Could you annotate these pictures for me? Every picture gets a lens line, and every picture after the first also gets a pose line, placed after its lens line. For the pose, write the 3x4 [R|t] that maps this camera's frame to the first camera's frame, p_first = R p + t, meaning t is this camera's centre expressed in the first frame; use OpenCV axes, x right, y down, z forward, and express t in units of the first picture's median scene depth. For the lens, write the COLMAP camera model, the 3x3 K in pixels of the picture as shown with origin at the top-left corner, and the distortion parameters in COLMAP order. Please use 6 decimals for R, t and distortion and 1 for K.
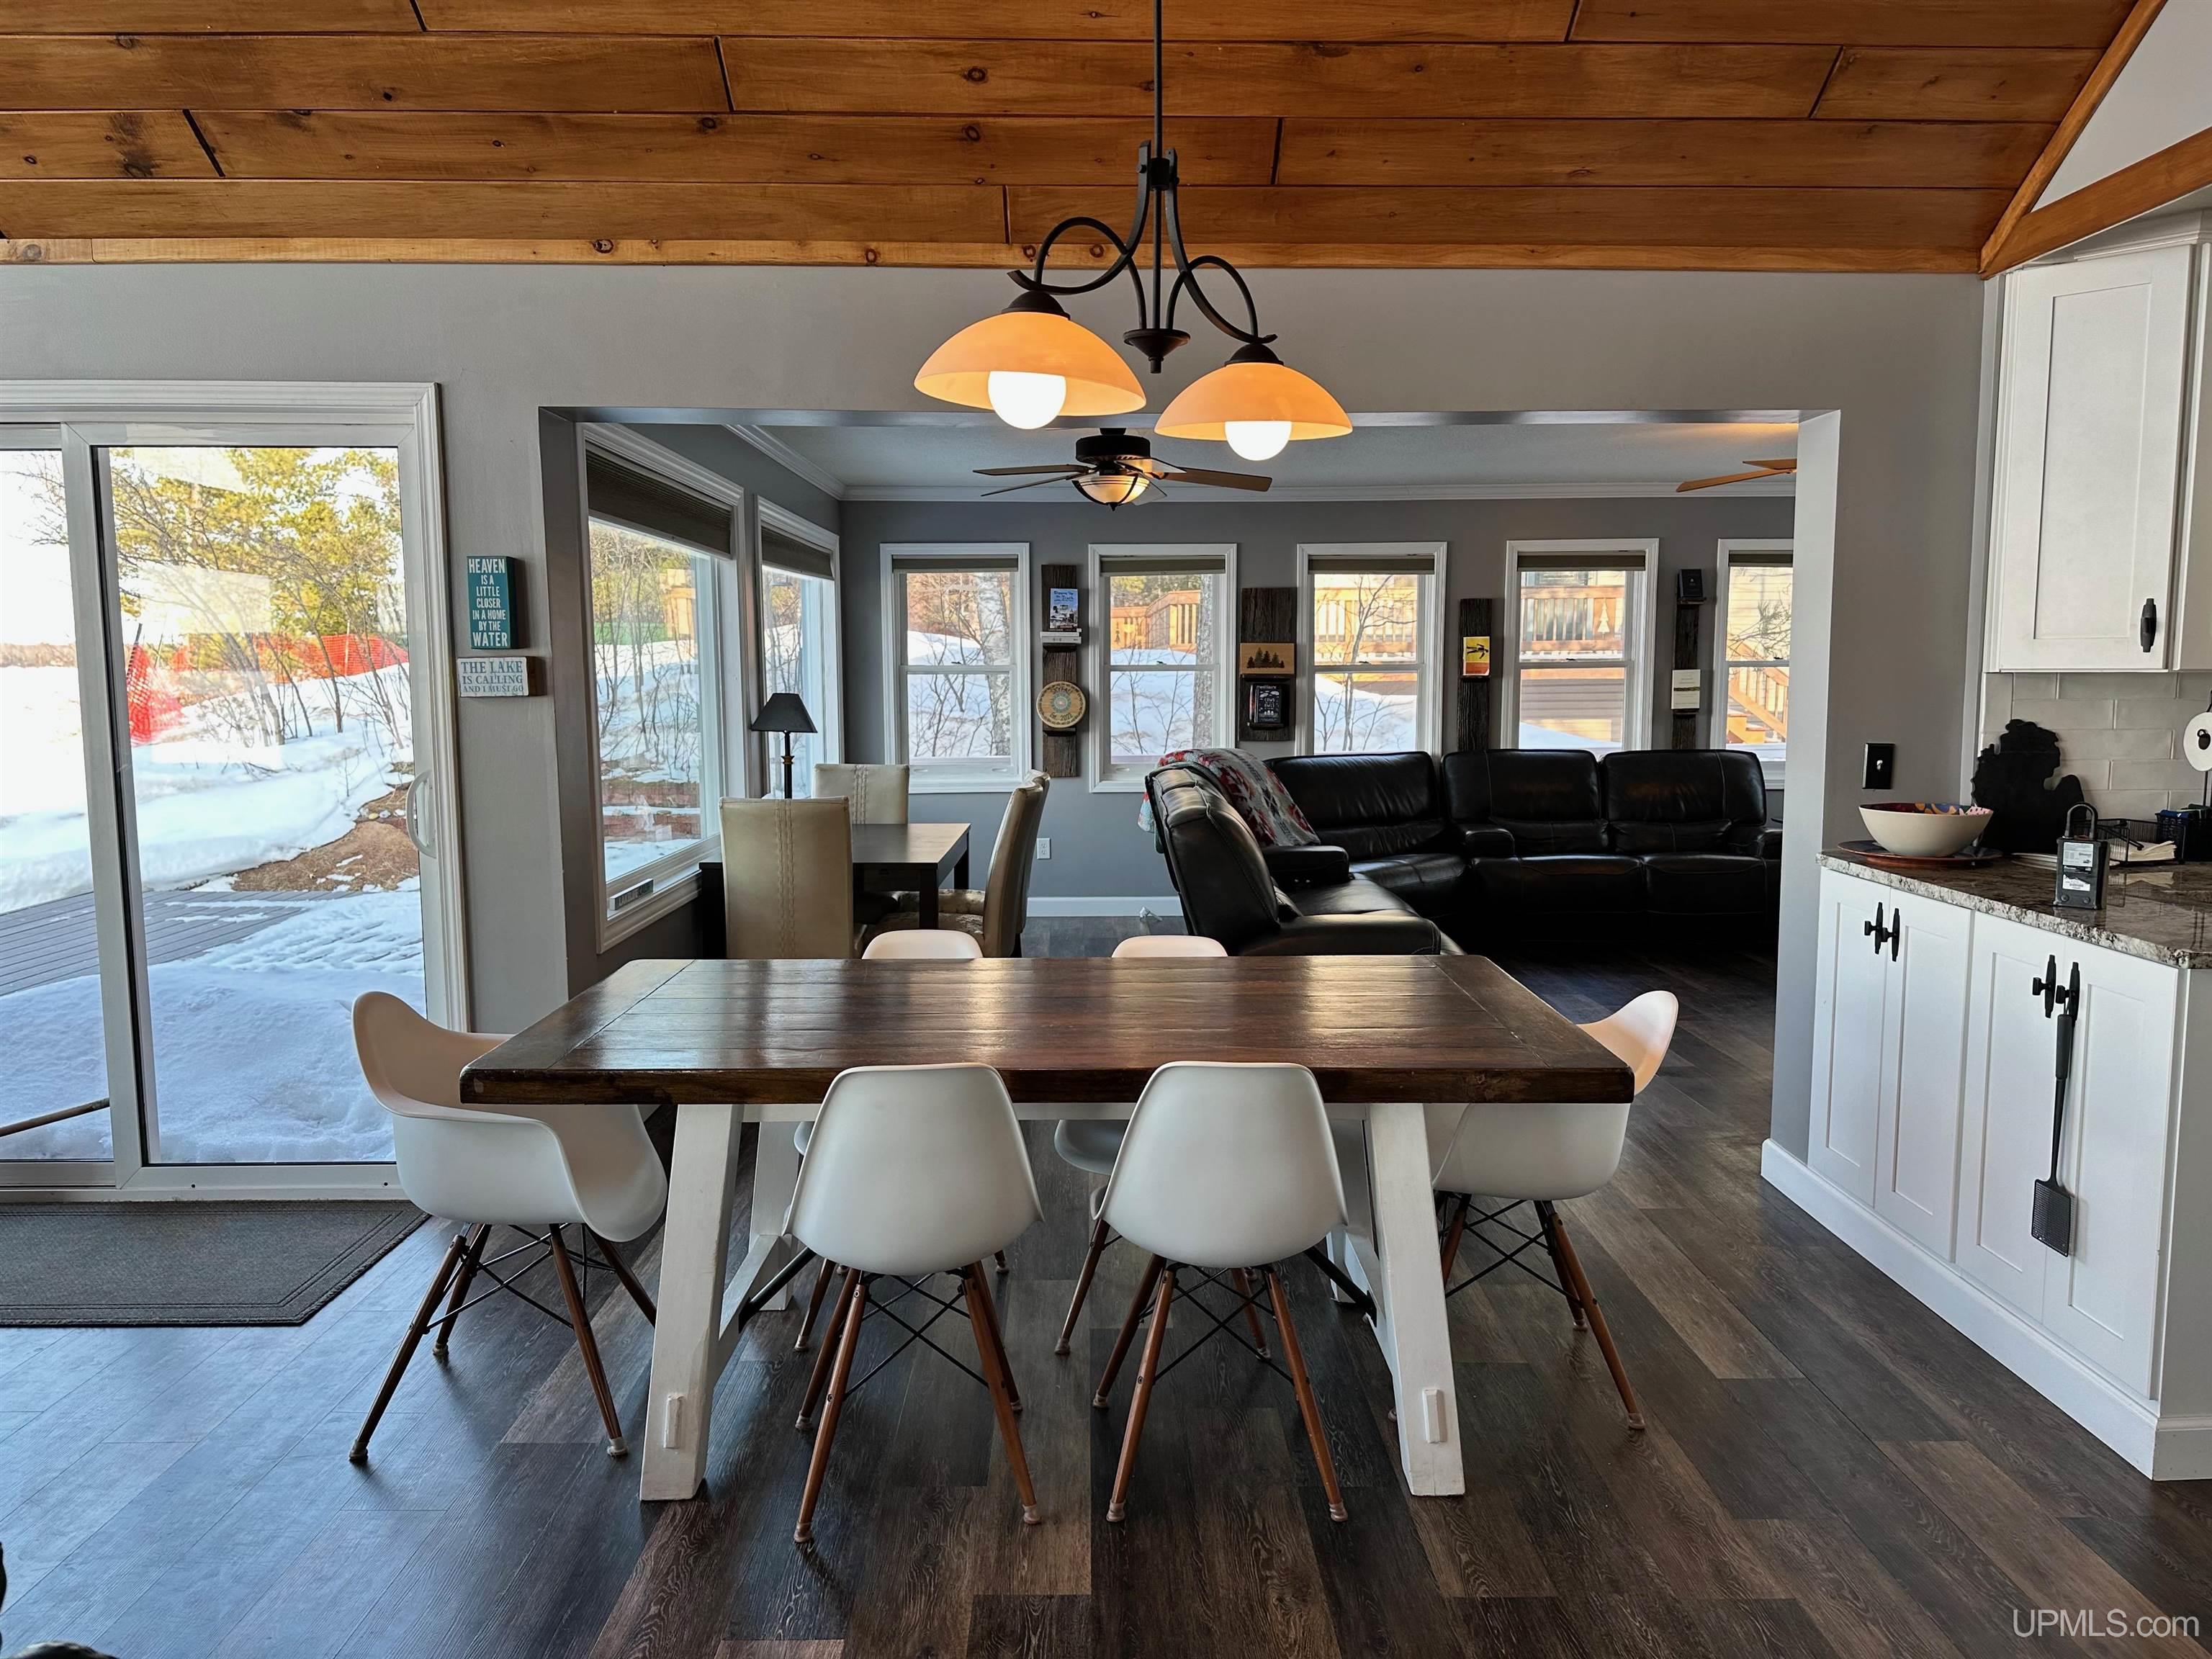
lens RADIAL K [[1527.7, 0, 1106.0], [0, 1527.7, 829.5], [0, 0, 1]] dist [0.099350, -0.153382]
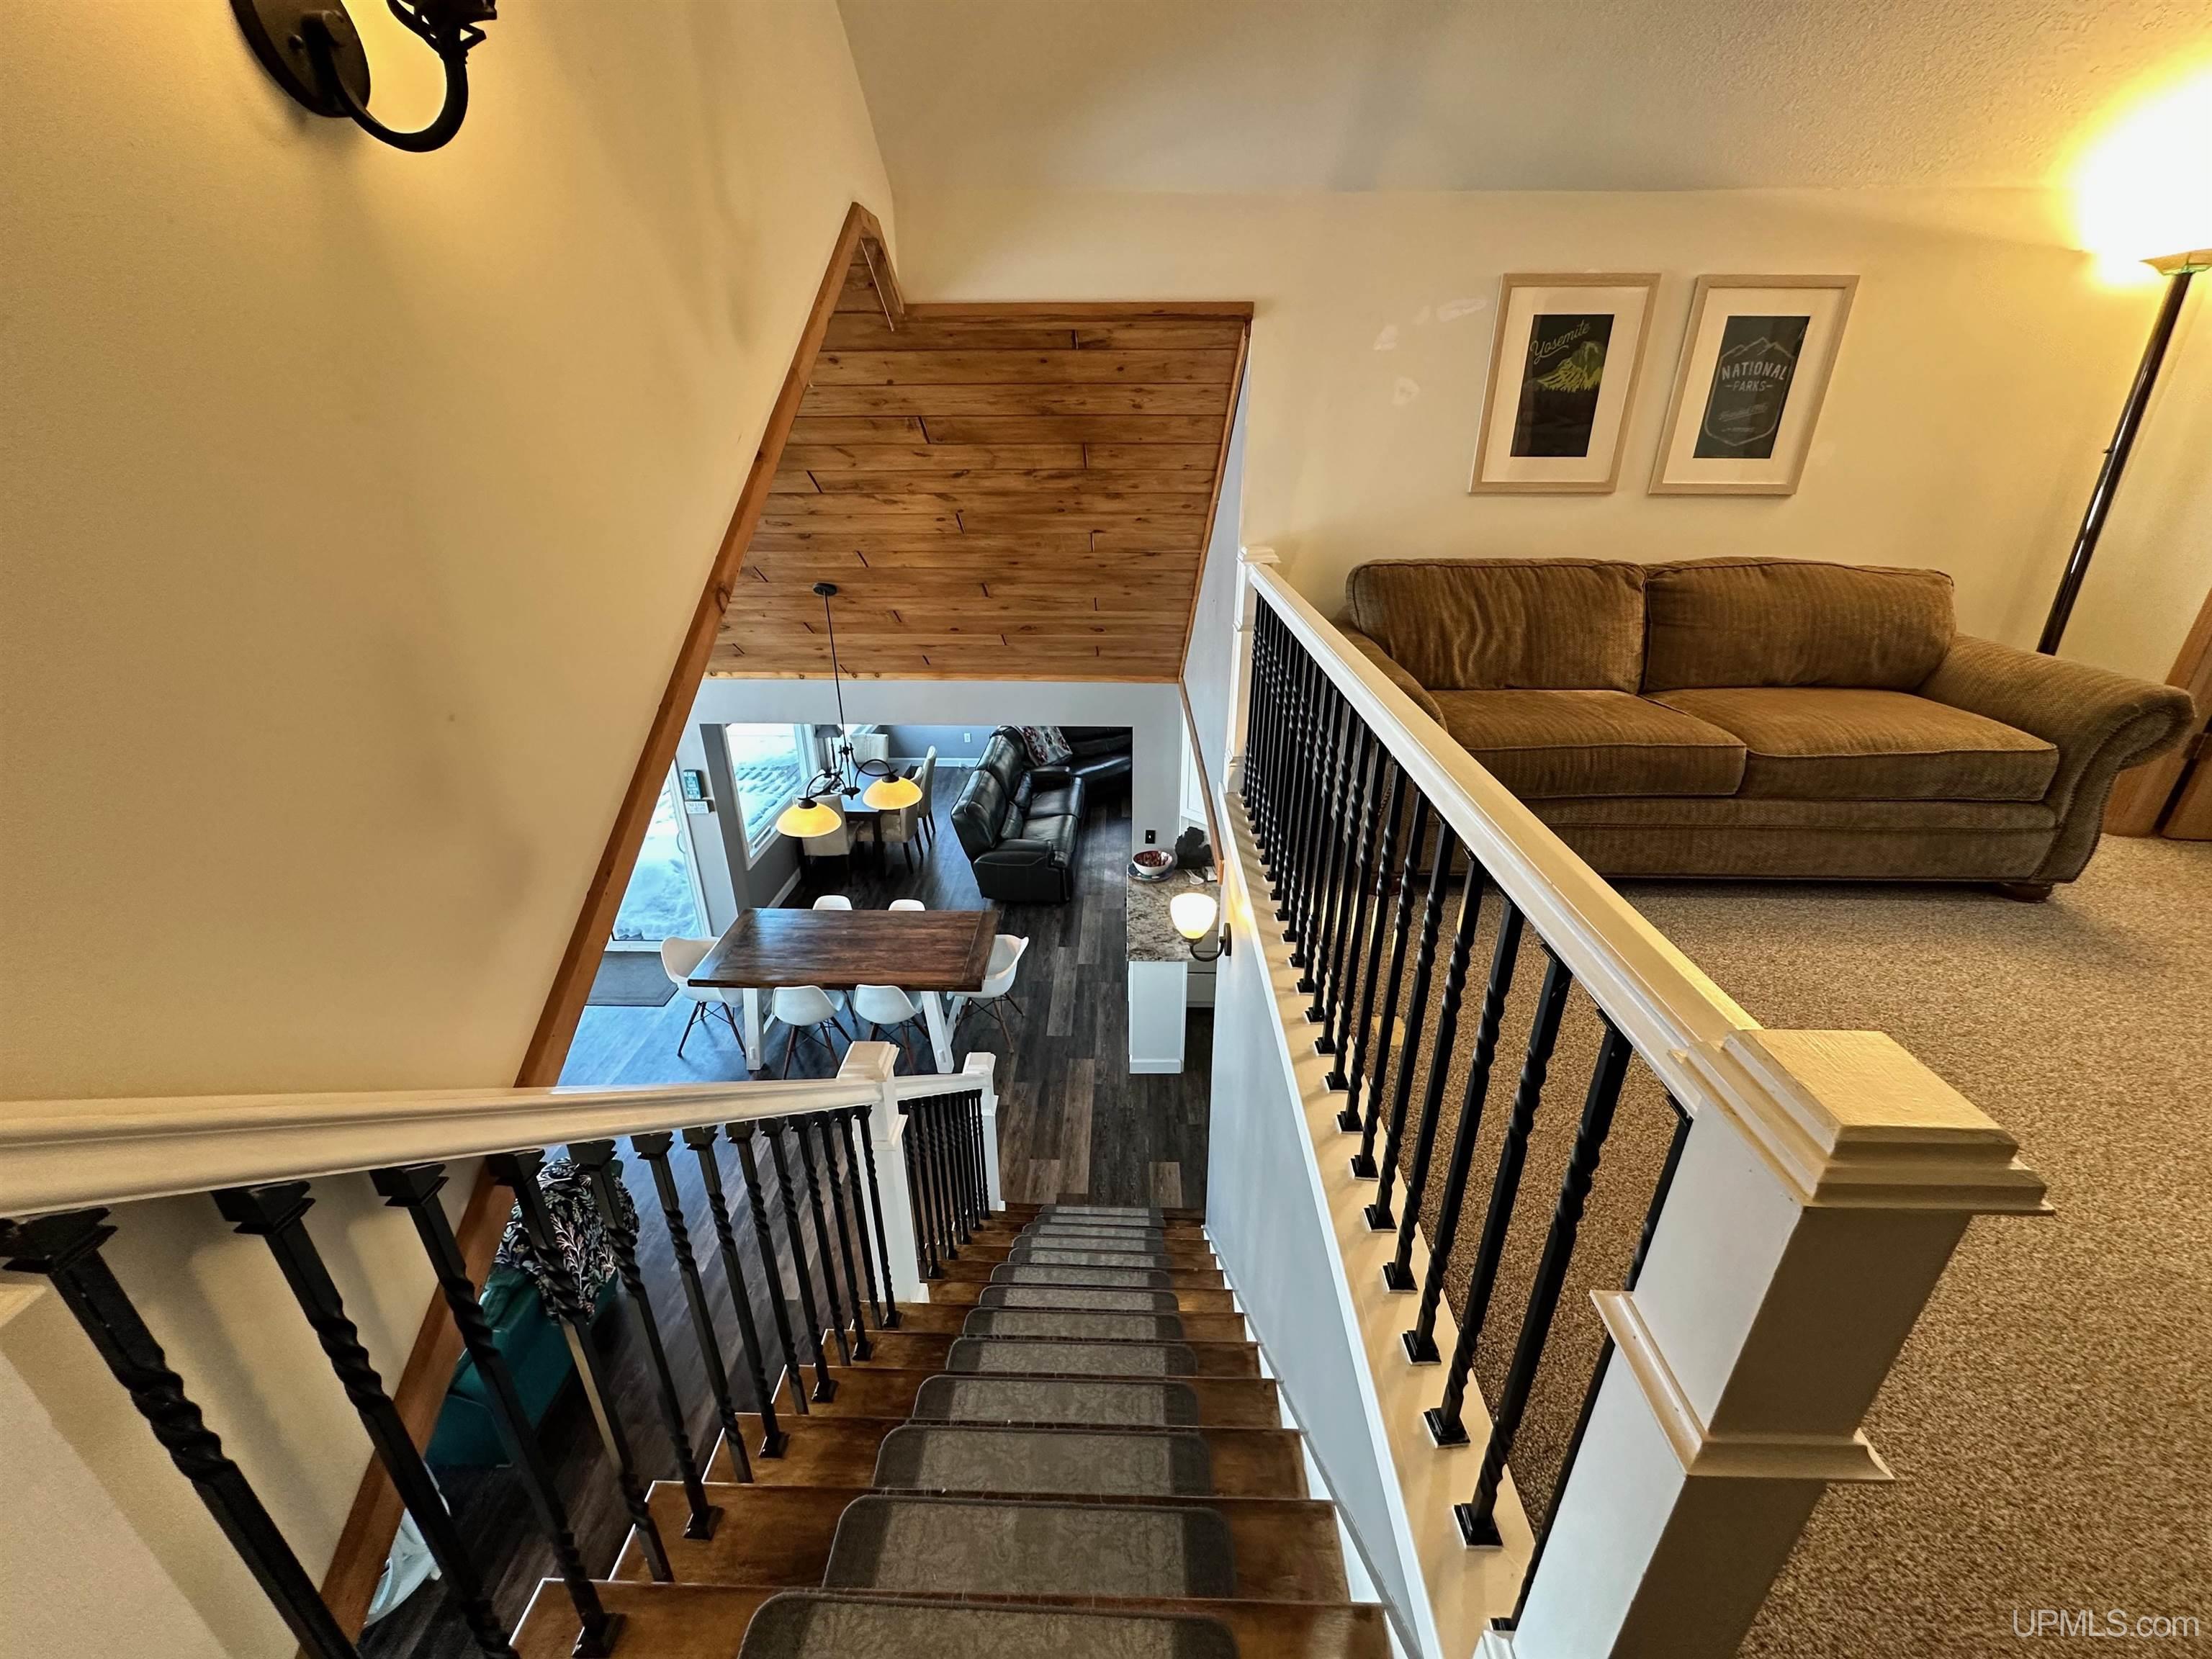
lens RADIAL K [[878.4, 0, 1107.6], [0, 878.4, 826.6], [0, 0, 1]] dist [-0.007412, 0.000303]
pose [[0.999398, 0.017715, -0.029824, 0.489320], [-0.007722, 0.951811, 0.306589, -0.617072], [0.033818, -0.306175, 0.951374, -0.669688]]
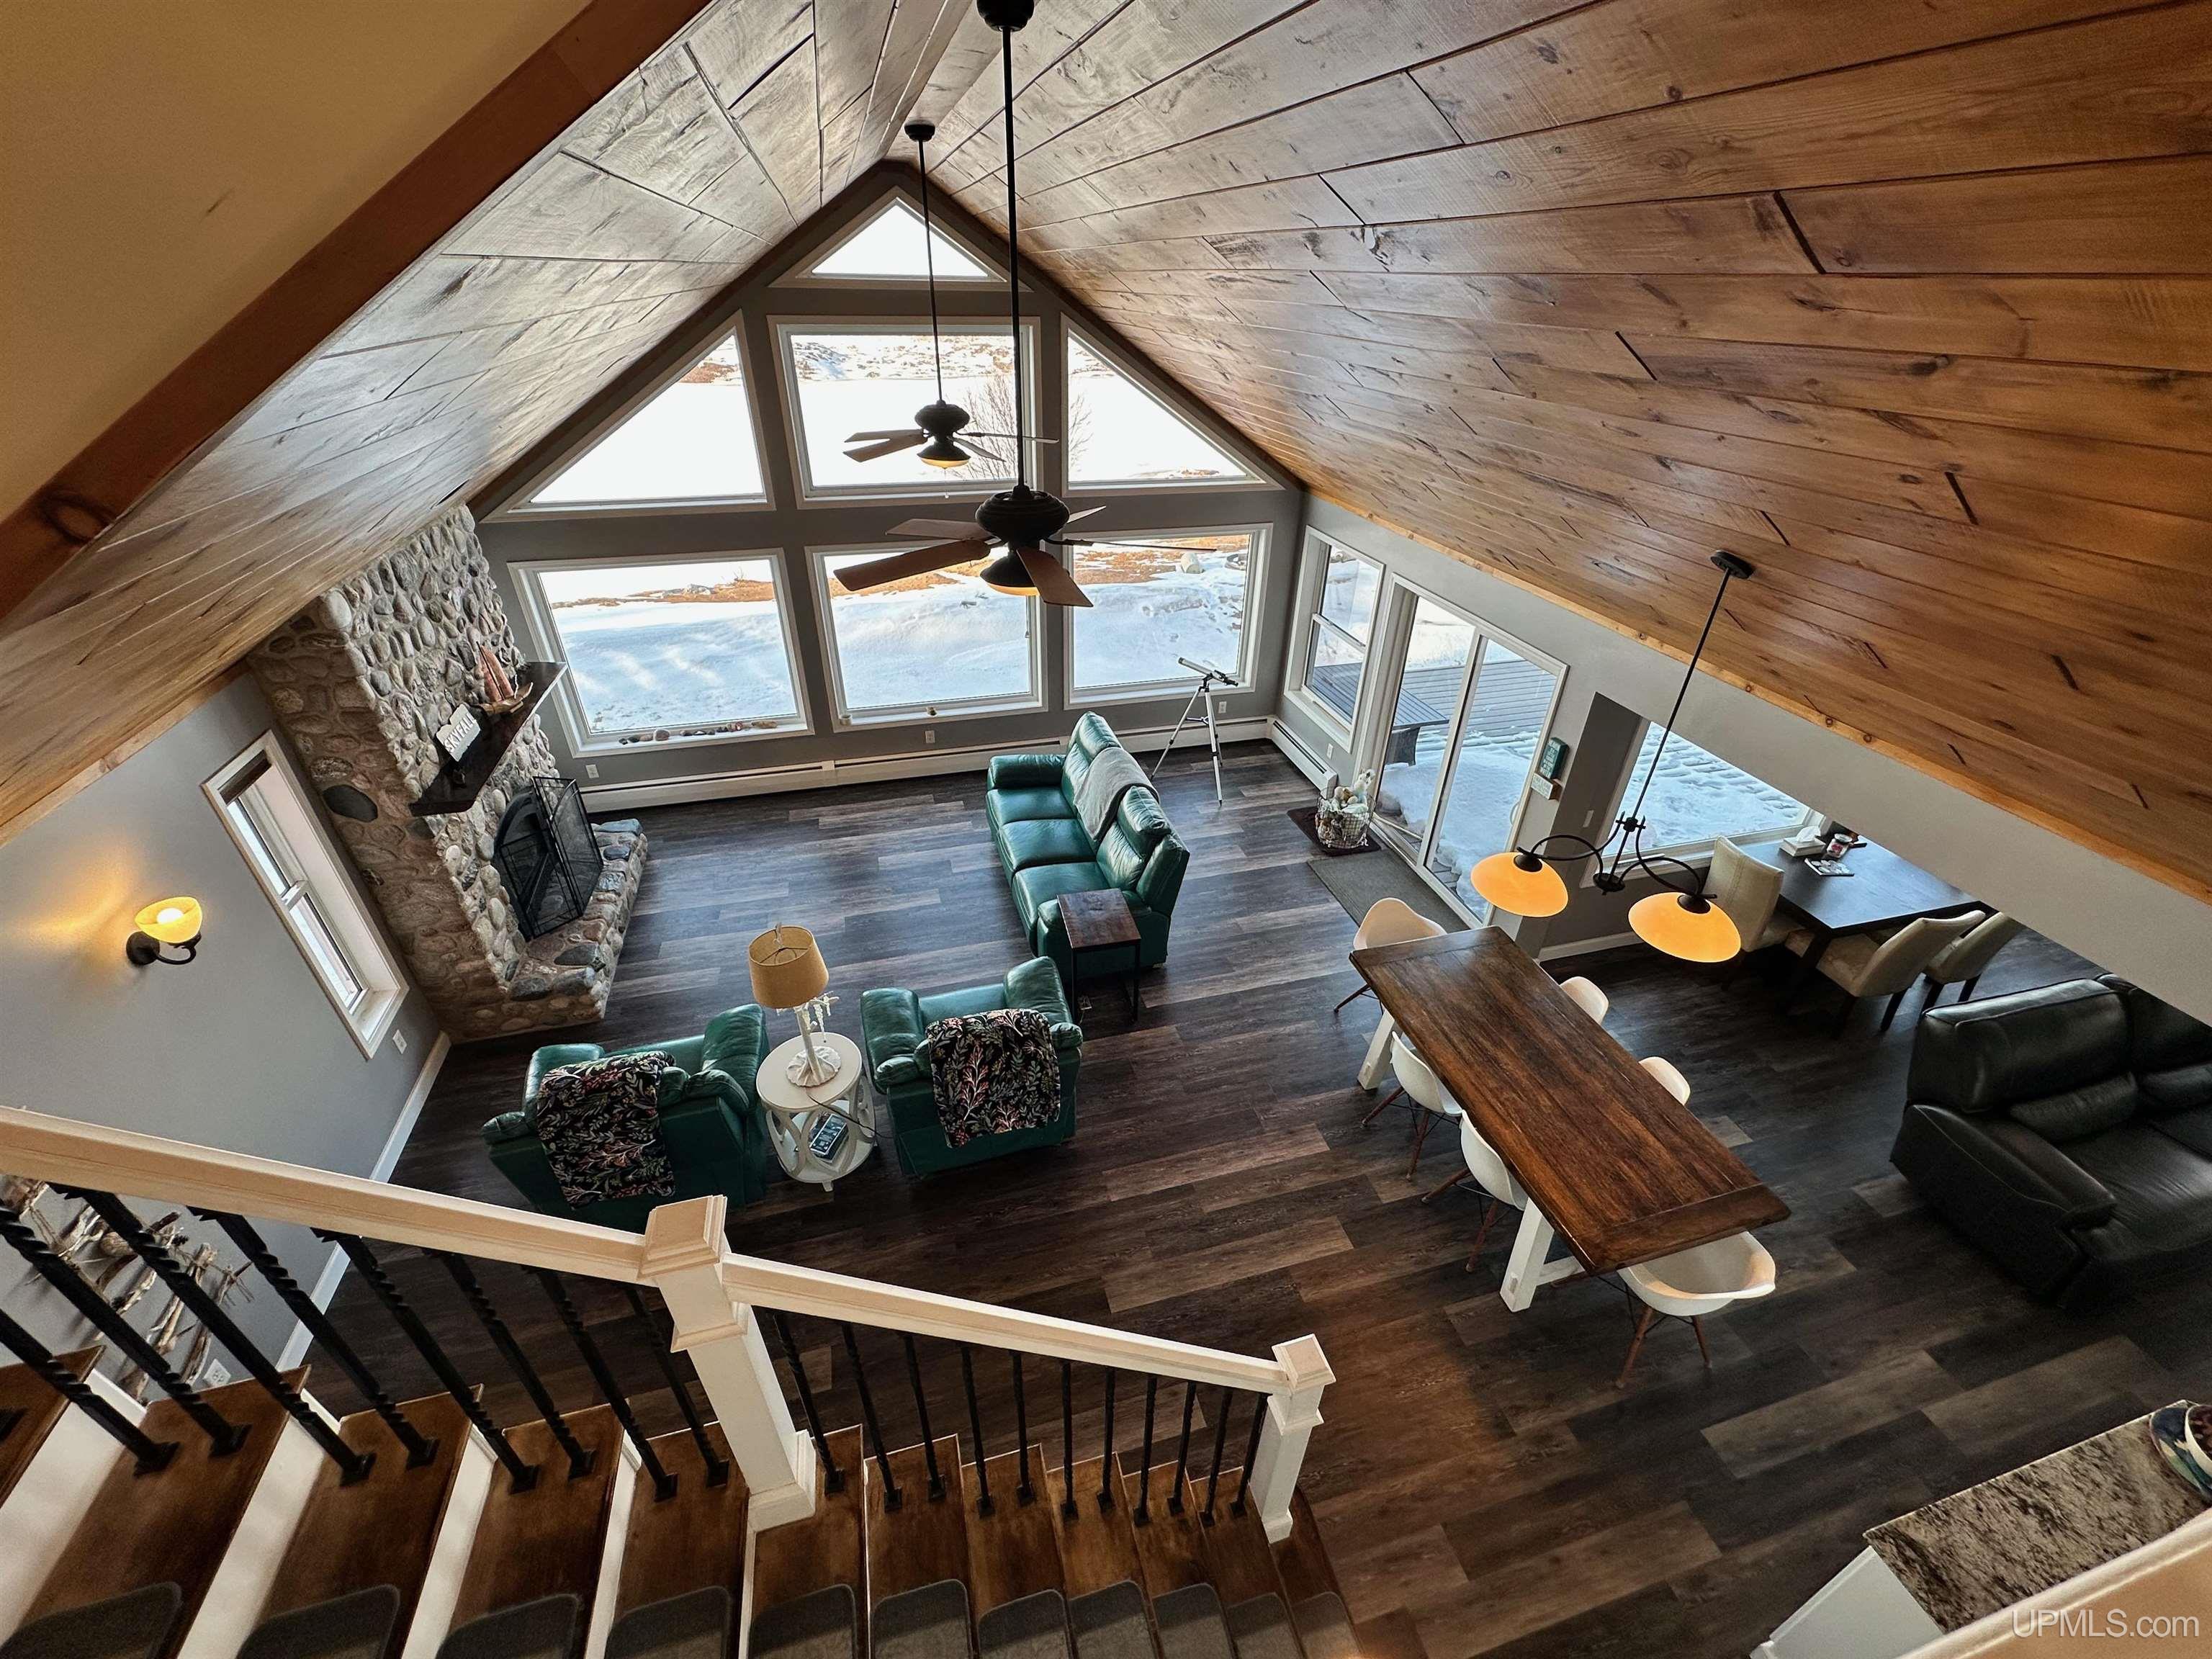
lens RADIAL K [[878.4, 0, 1107.6], [0, 878.4, 826.6], [0, 0, 1]] dist [-0.007412, 0.000303]
pose [[0.247435, 0.519505, -0.817858, 0.600994], [-0.113178, 0.853824, 0.508110, -0.674193], [0.962272, -0.033161, 0.270062, -0.028268]]
